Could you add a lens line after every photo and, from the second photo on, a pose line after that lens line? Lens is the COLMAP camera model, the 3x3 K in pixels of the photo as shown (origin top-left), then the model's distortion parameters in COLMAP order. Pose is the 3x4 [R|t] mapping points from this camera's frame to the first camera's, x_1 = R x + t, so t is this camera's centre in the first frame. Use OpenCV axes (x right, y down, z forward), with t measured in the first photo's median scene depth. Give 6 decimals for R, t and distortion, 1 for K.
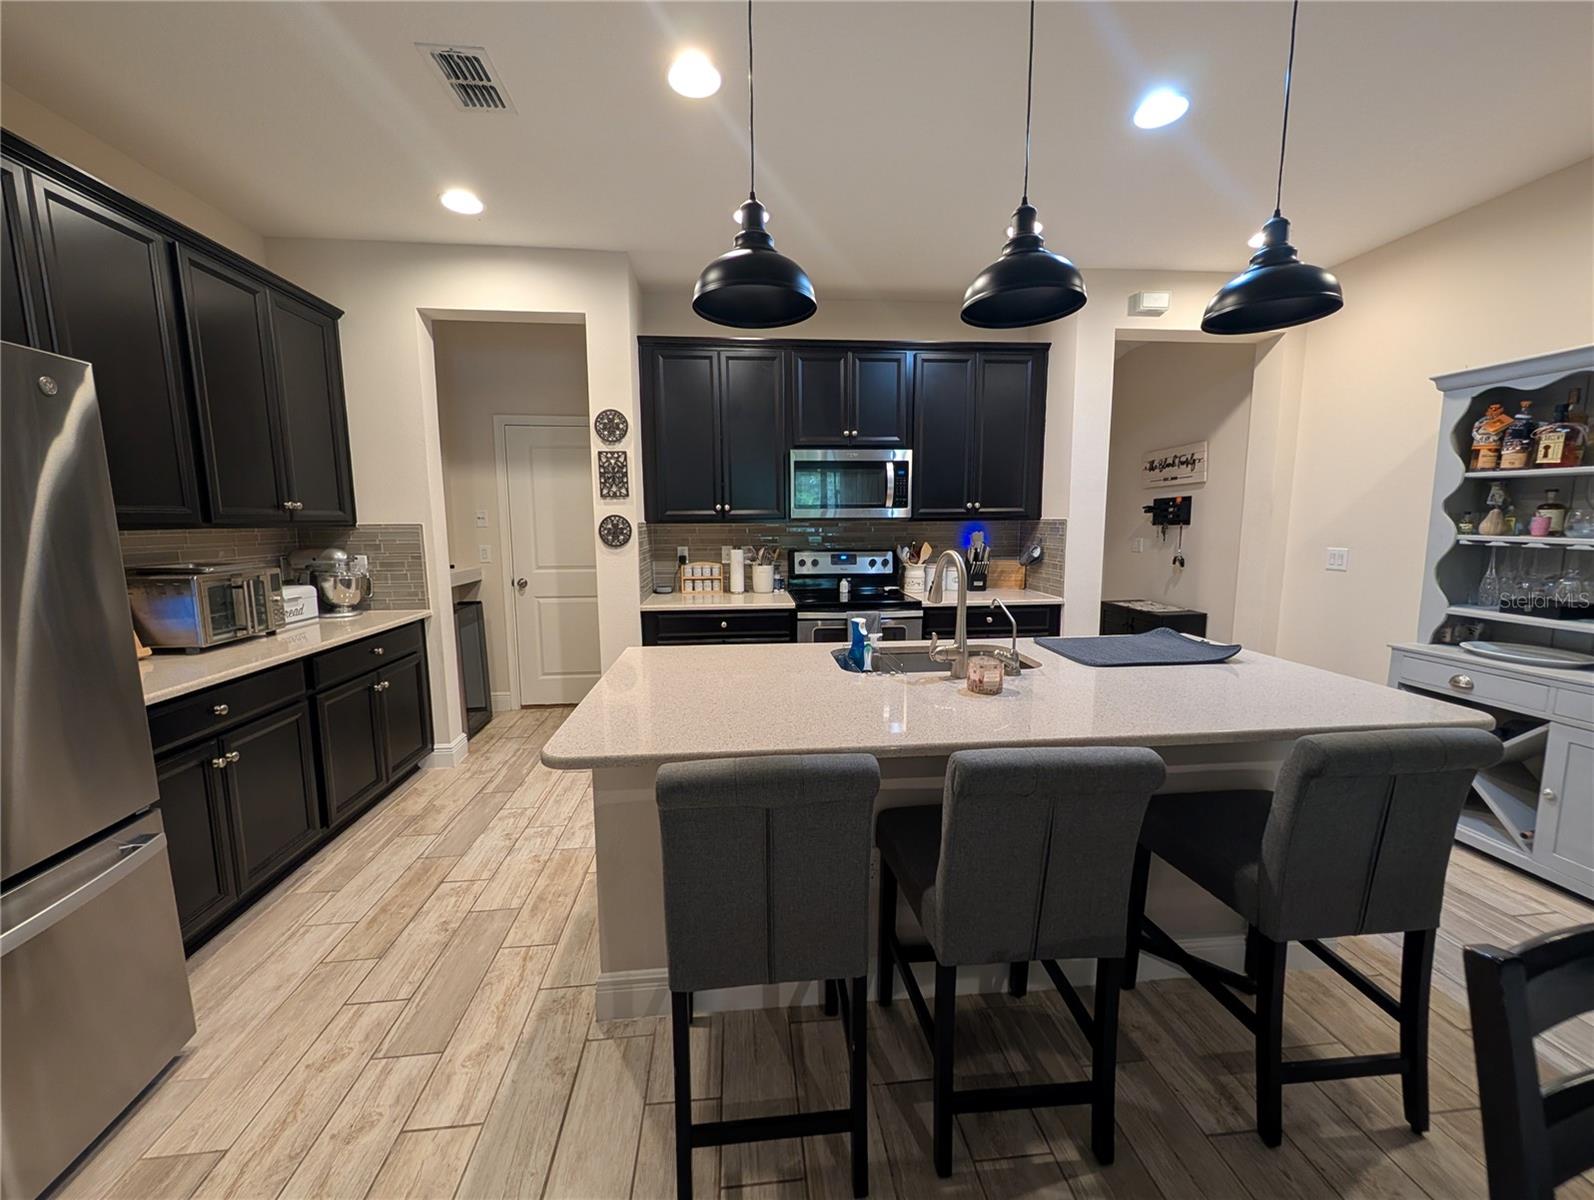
lens RADIAL K [[611.2, 0, 794.2], [0, 611.2, 600.3], [0, 0, 1]] dist [-0.000232, 0.000072]
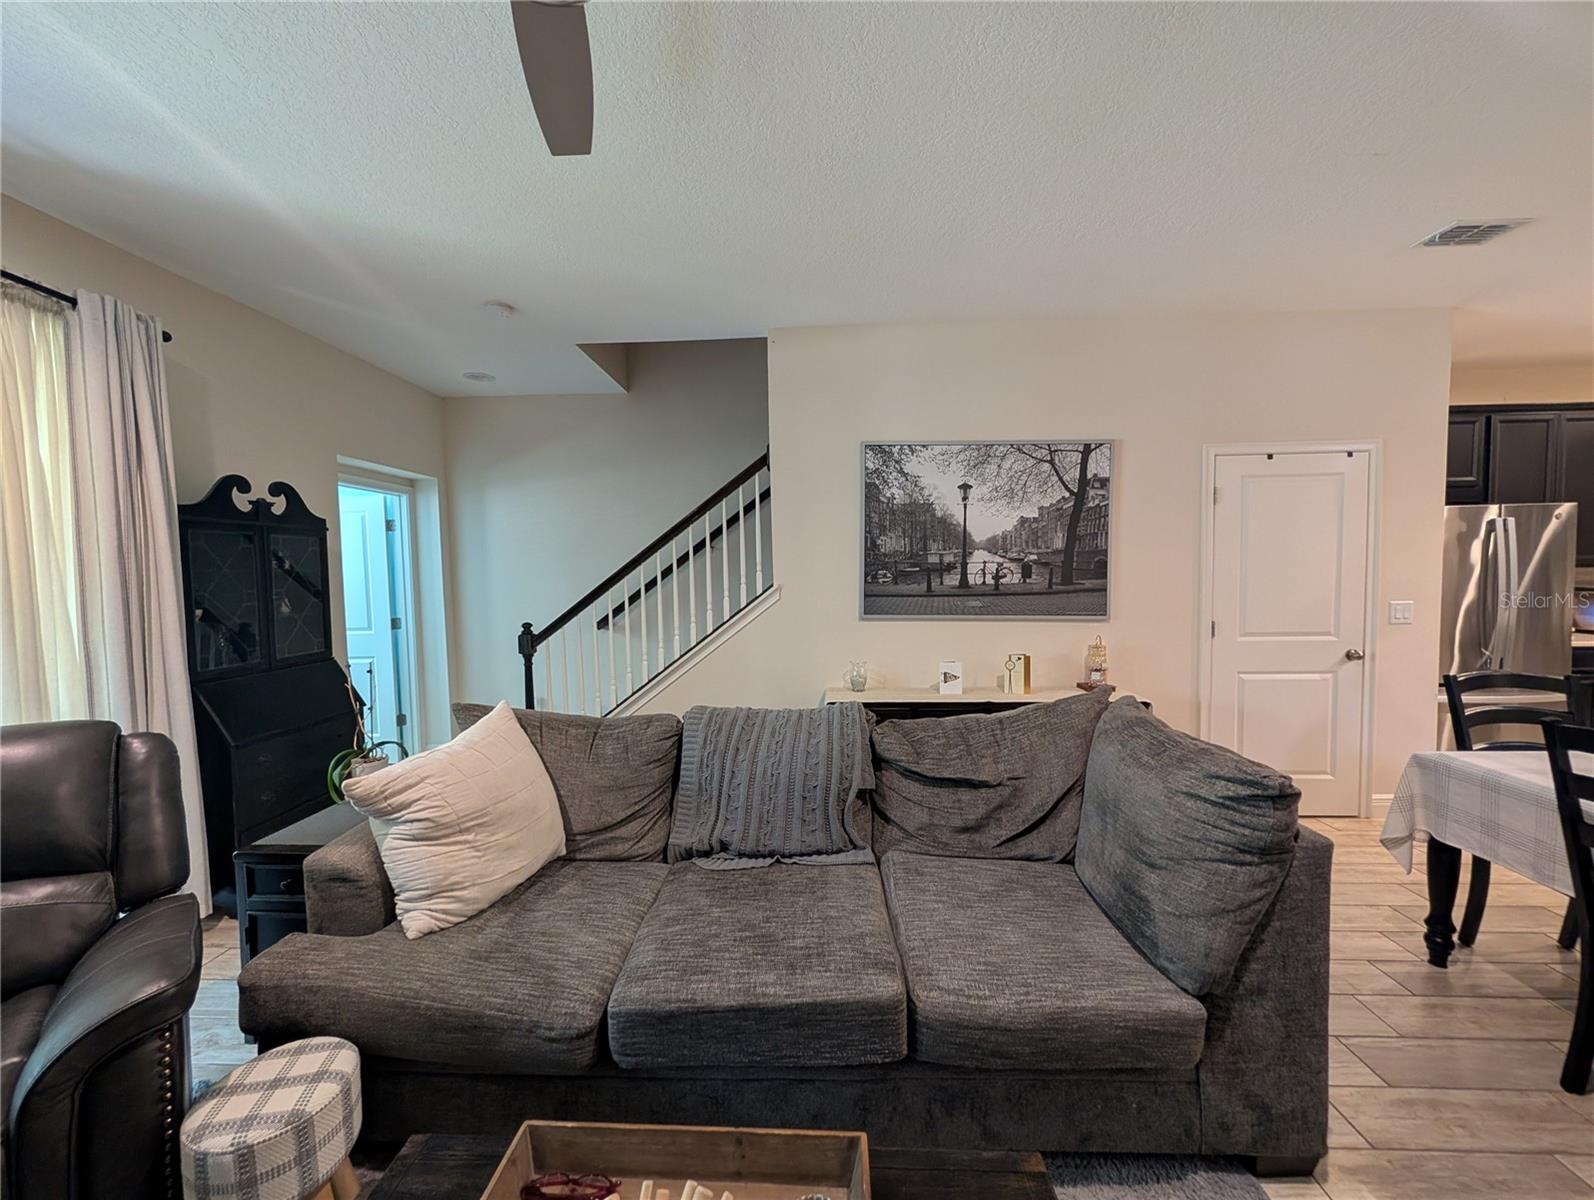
lens RADIAL K [[611.2, 0, 797.7], [0, 611.2, 598.6], [0, 0, 1]] dist [-0.000232, 0.000072]
pose [[-0.136031, 0.053147, -0.989278, 0.799152], [-0.113829, 0.991108, 0.068897, 0.087937], [0.984143, 0.121981, -0.128772, -0.794986]]
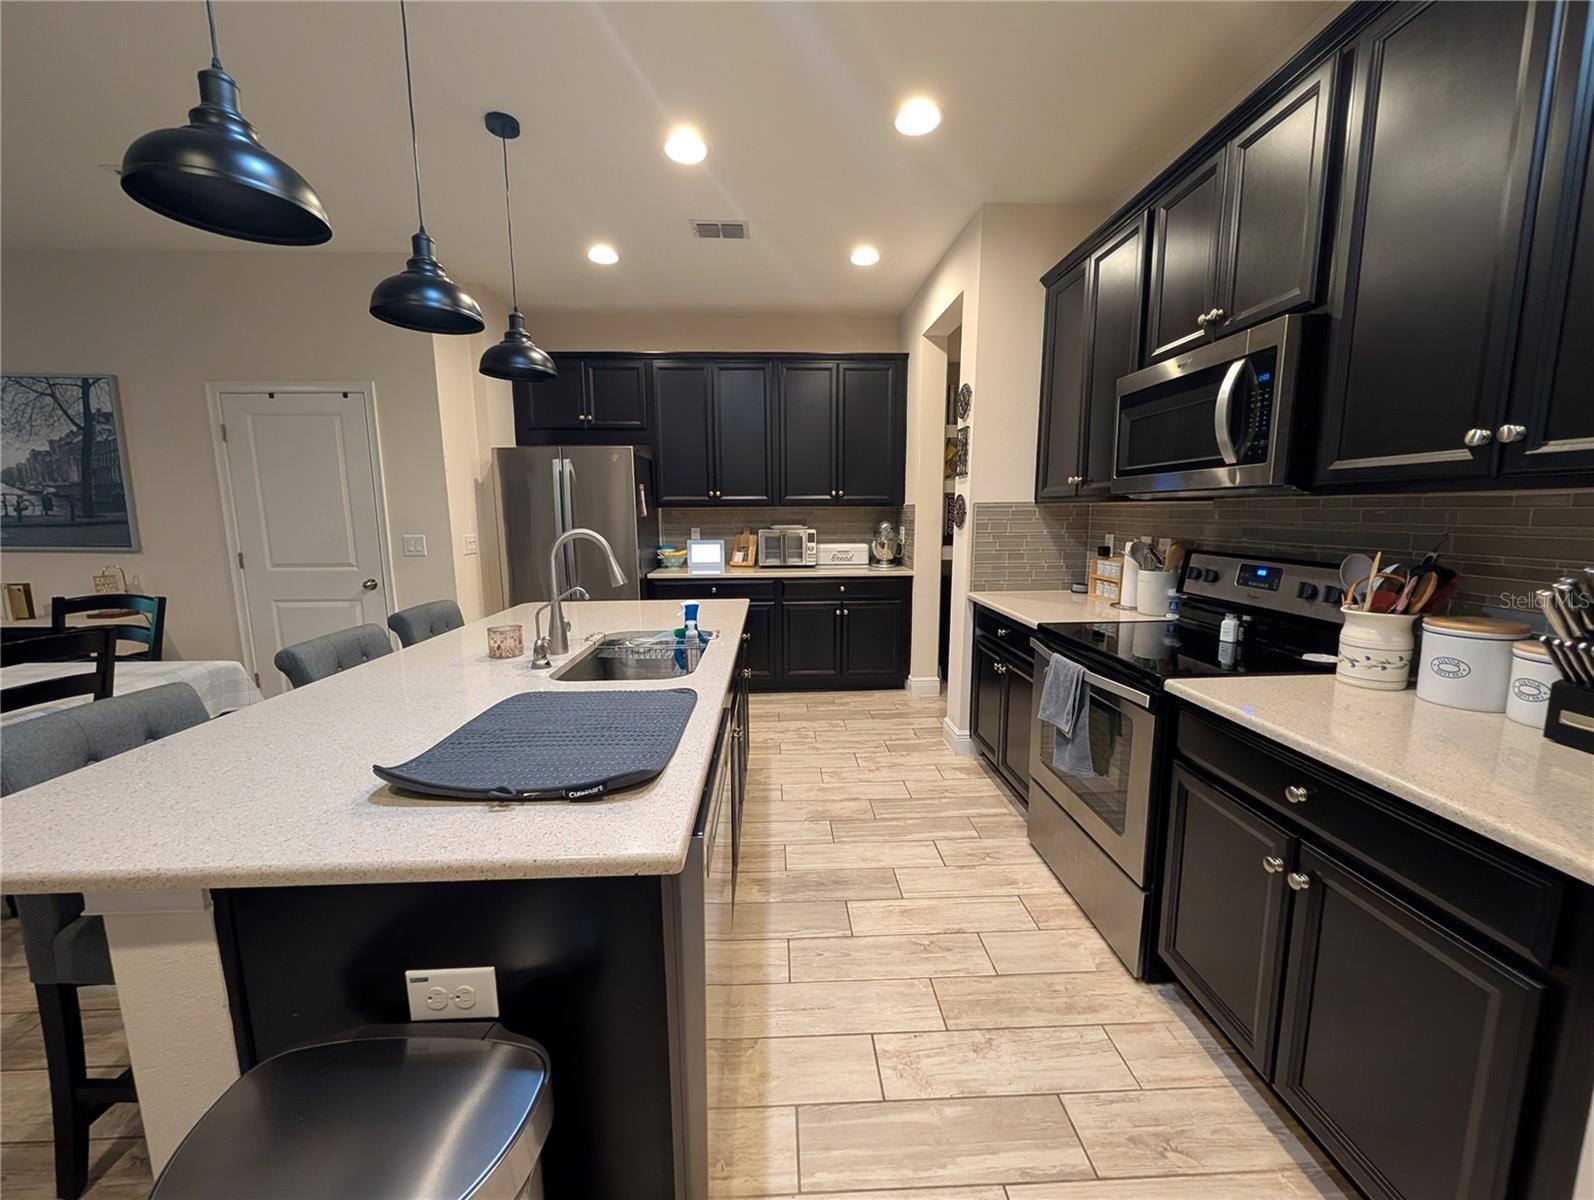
lens RADIAL K [[611.2, 0, 795.3], [0, 611.2, 599.5], [0, 0, 1]] dist [-0.000232, 0.000072]
pose [[-0.053484, 0.150596, -0.987148, 0.730565], [-0.124273, 0.979873, 0.156219, -0.099992], [0.990806, 0.131031, -0.033692, 0.834867]]
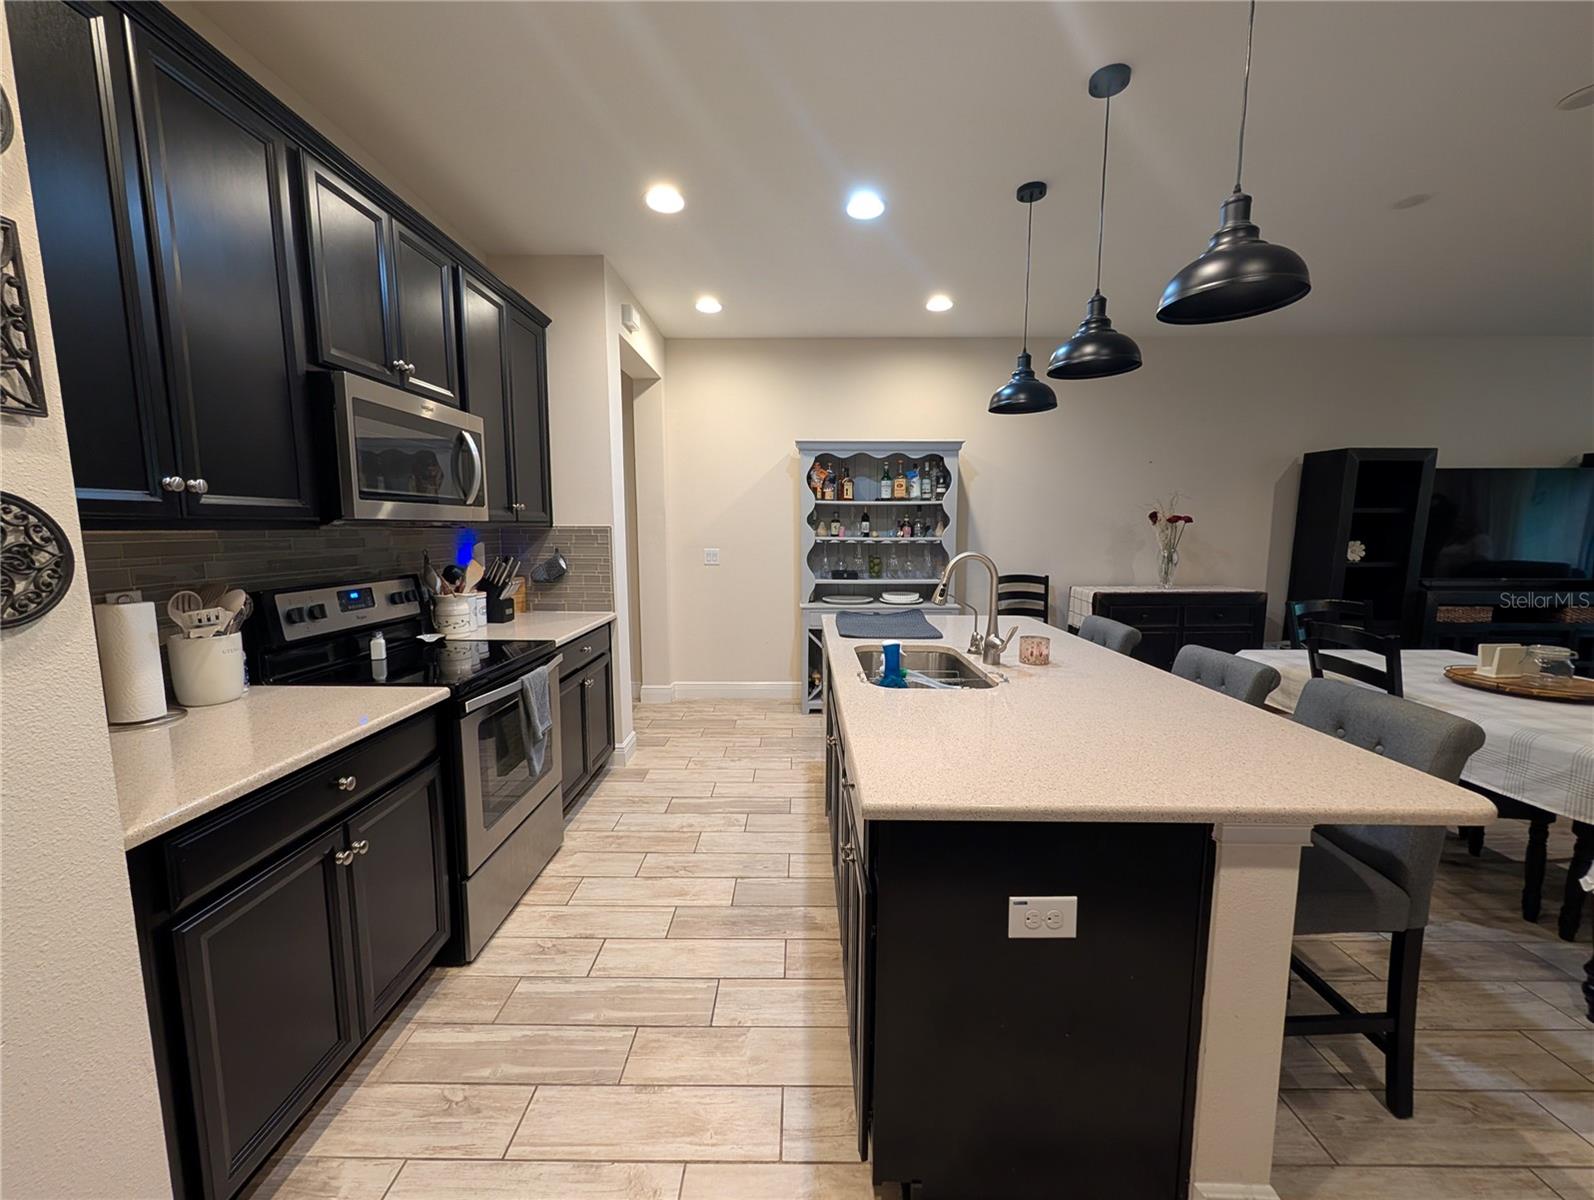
lens RADIAL K [[611.2, 0, 794.5], [0, 611.2, 600.7], [0, 0, 1]] dist [-0.000232, 0.000072]
pose [[0.103585, -0.112319, 0.988258, -0.508991], [0.130131, 0.986593, 0.098490, -0.086730], [-0.986071, 0.118401, 0.116812, 0.717113]]
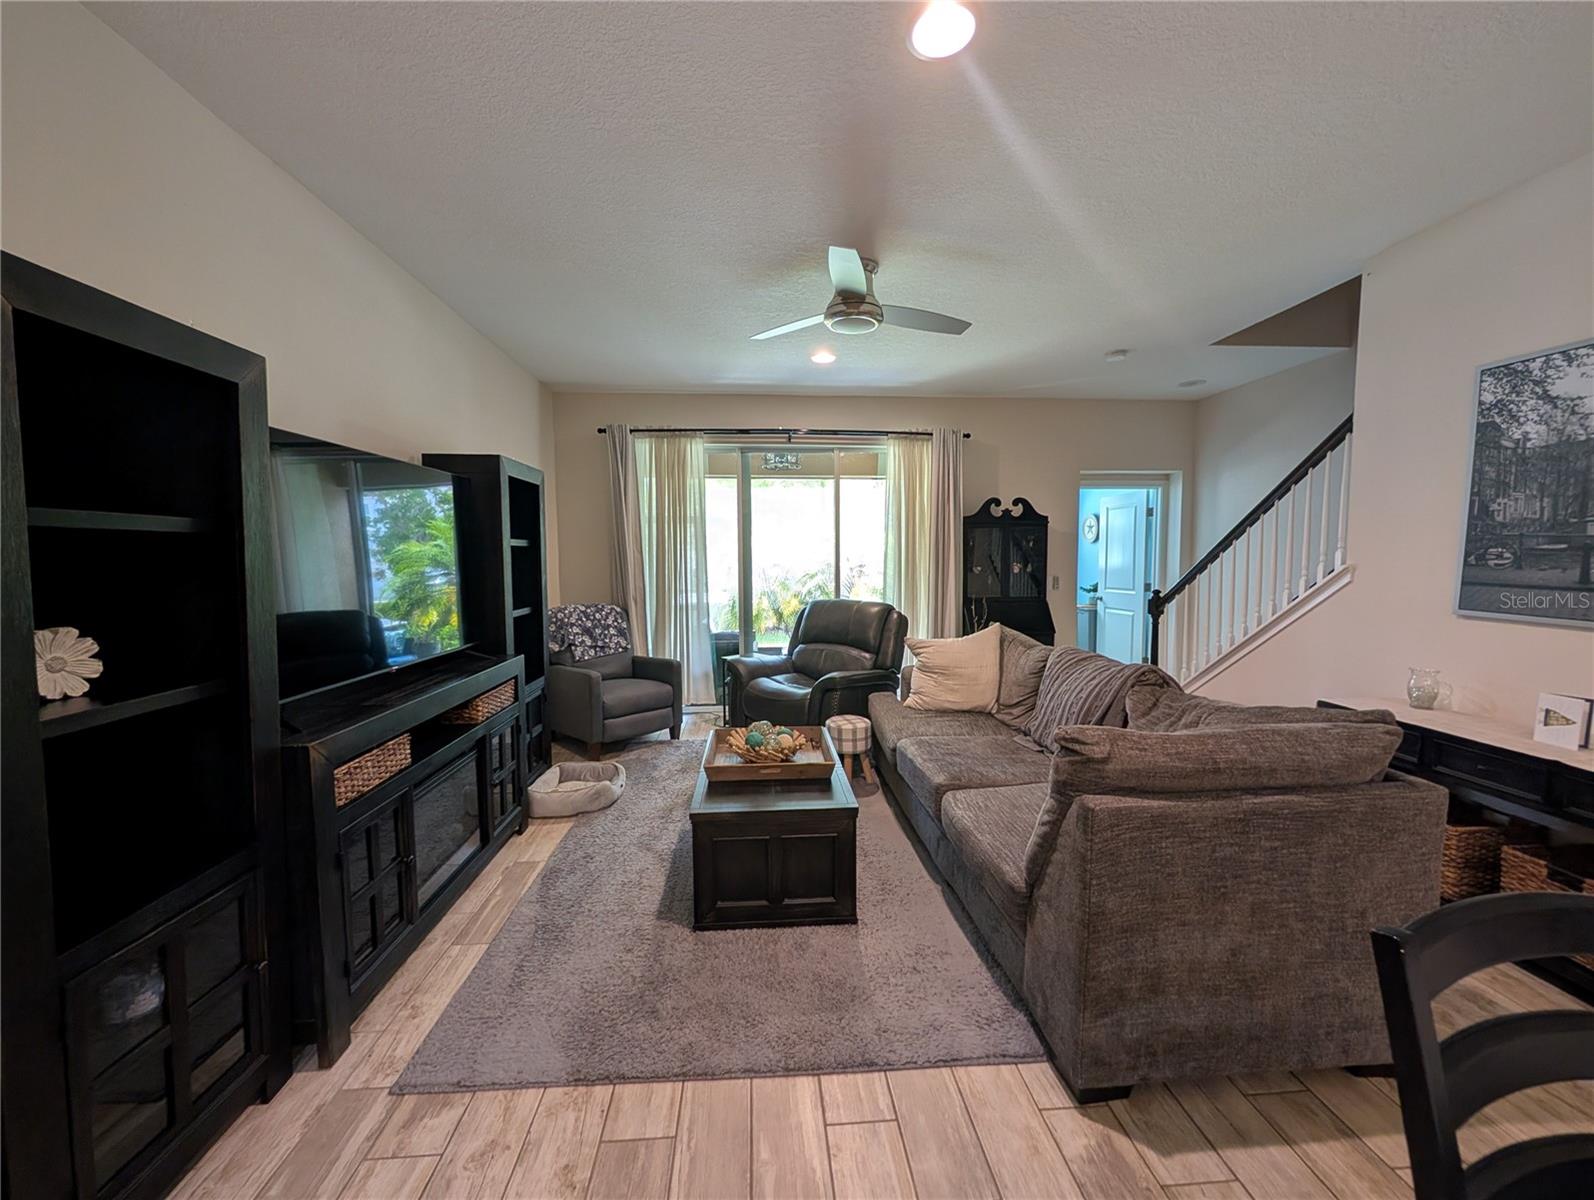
lens RADIAL K [[611.2, 0, 794.5], [0, 611.2, 599.4], [0, 0, 1]] dist [-0.000232, 0.000072]
pose [[-0.999502, 0.010191, 0.029865, 0.543569], [0.016023, 0.979233, 0.202103, -0.005818], [-0.027185, 0.202481, -0.978909, -0.039362]]
